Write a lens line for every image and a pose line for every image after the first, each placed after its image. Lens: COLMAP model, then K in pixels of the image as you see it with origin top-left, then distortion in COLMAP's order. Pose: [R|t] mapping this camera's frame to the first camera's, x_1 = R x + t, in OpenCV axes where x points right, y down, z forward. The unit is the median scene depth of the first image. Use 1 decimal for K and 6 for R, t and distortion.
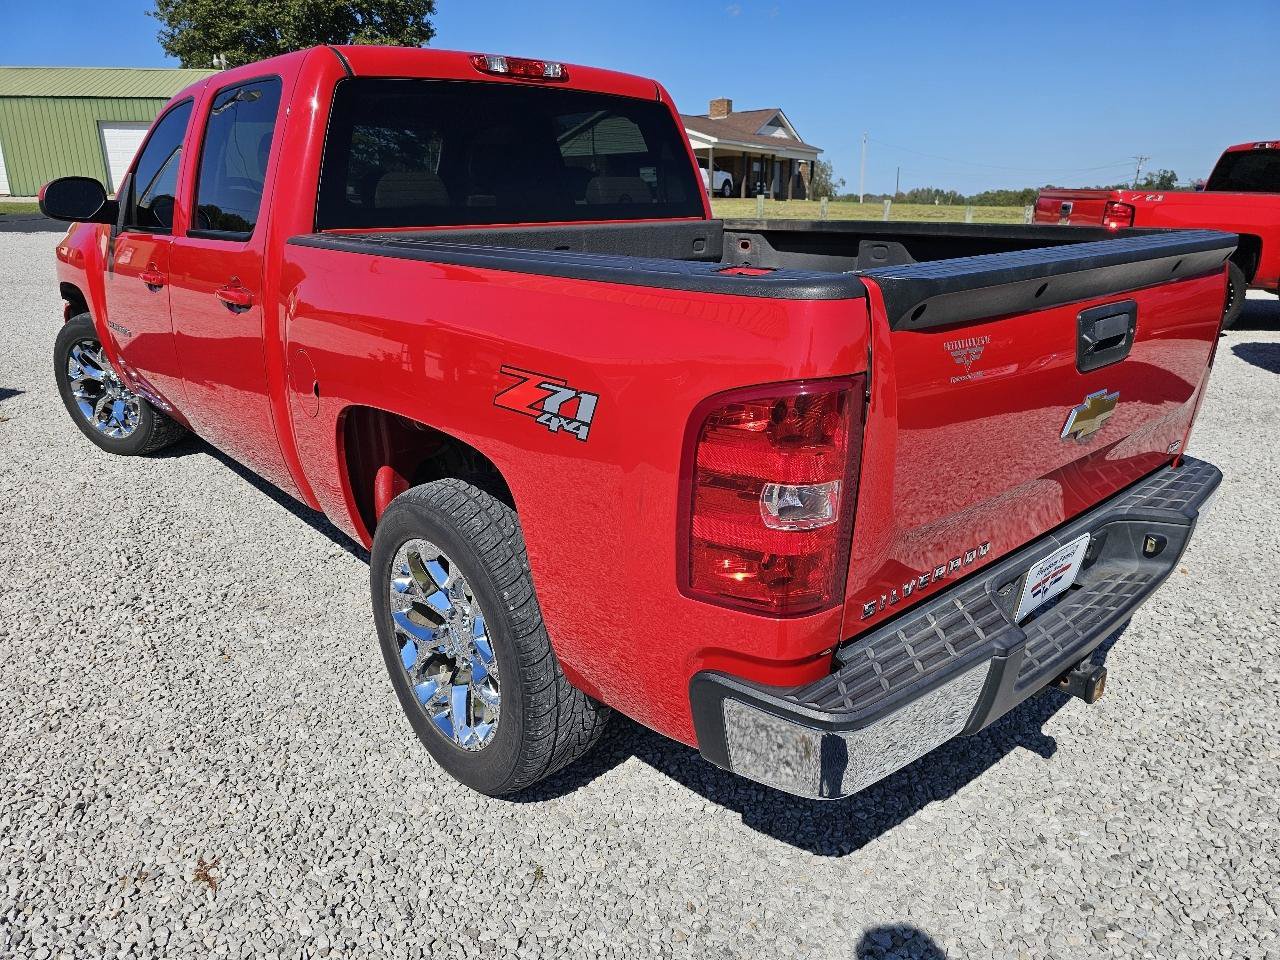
lens RADIAL K [[866.1, 0, 631.1], [0, 866.1, 473.6], [0, 0, 1]] dist [0.058305, -0.068058]
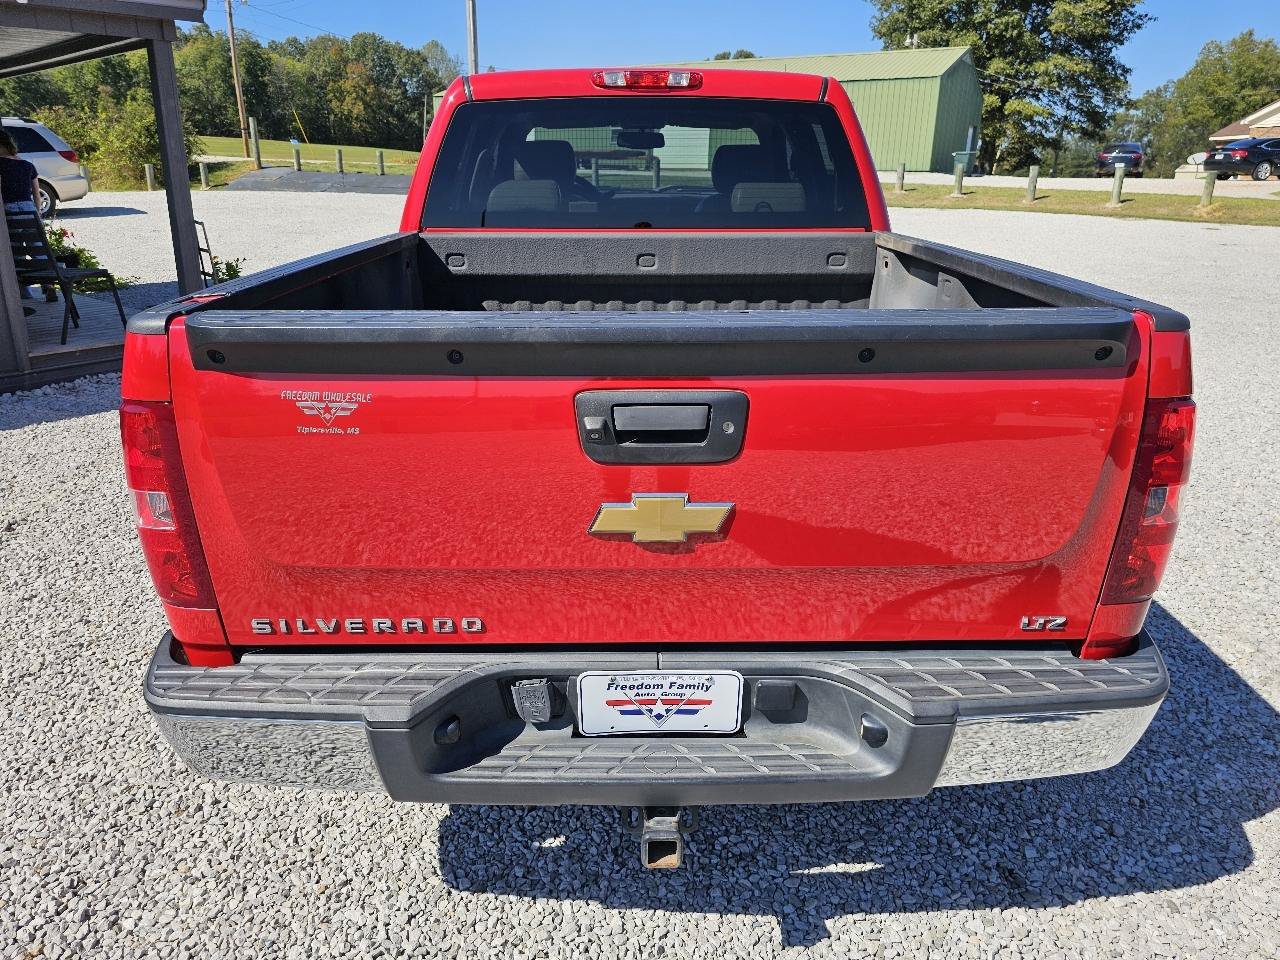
lens RADIAL K [[857.8, 0, 635.5], [0, 857.8, 462.6], [0, 0, 1]] dist [0.069795, -0.082643]
pose [[0.754173, 0.221285, -0.618268, 0.724688], [-0.209915, 0.973352, 0.092315, -0.137334], [0.622220, 0.060162, 0.780527, 0.261789]]
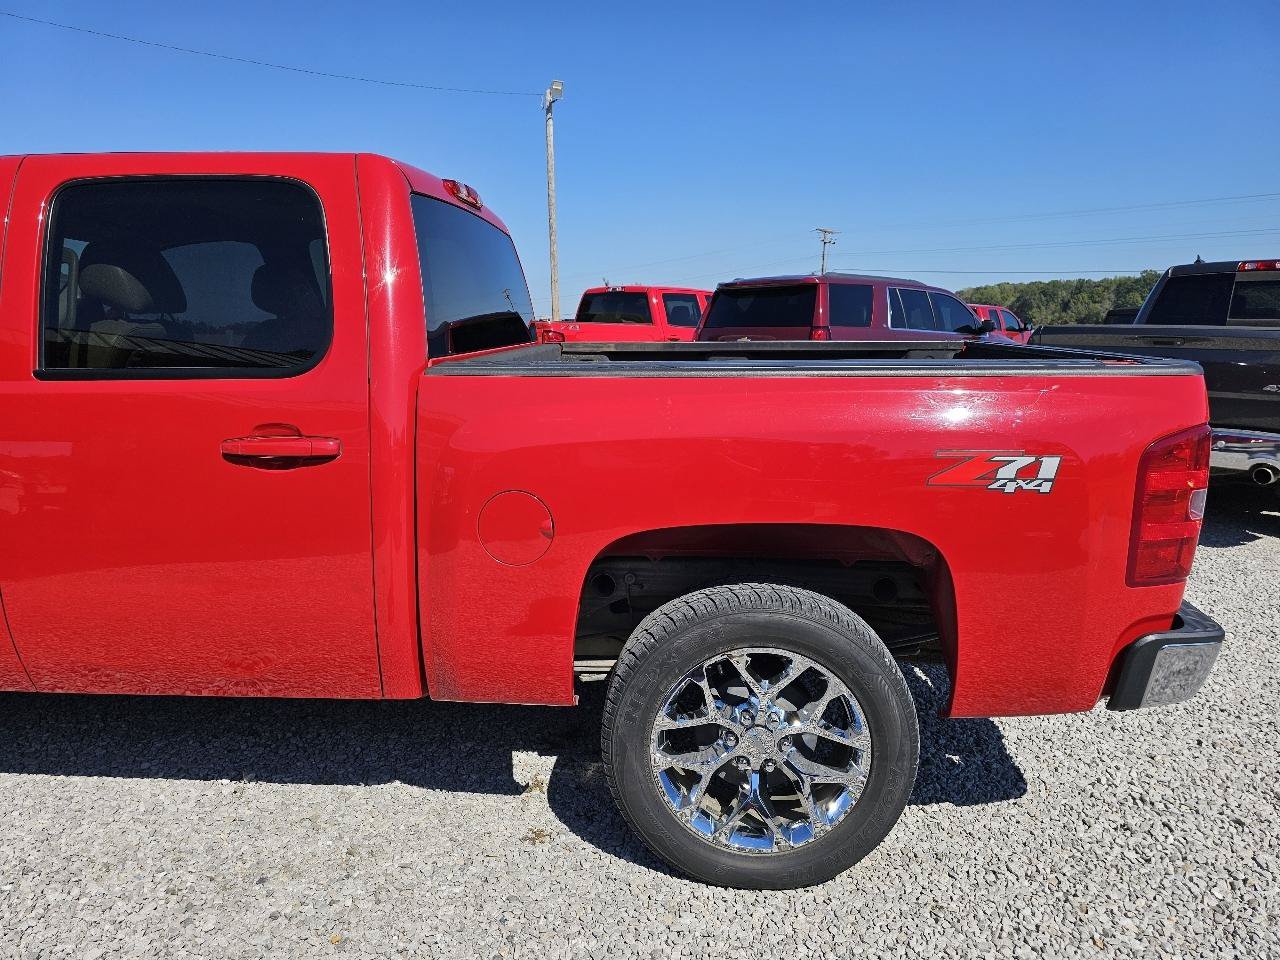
lens RADIAL K [[866.1, 0, 631.1], [0, 866.1, 473.6], [0, 0, 1]] dist [0.058305, -0.068058]
pose [[0.704045, -0.121535, 0.699679, -0.862952], [0.219912, 0.974129, -0.052077, -0.082612], [-0.675248, 0.190532, 0.712557, 0.285731]]
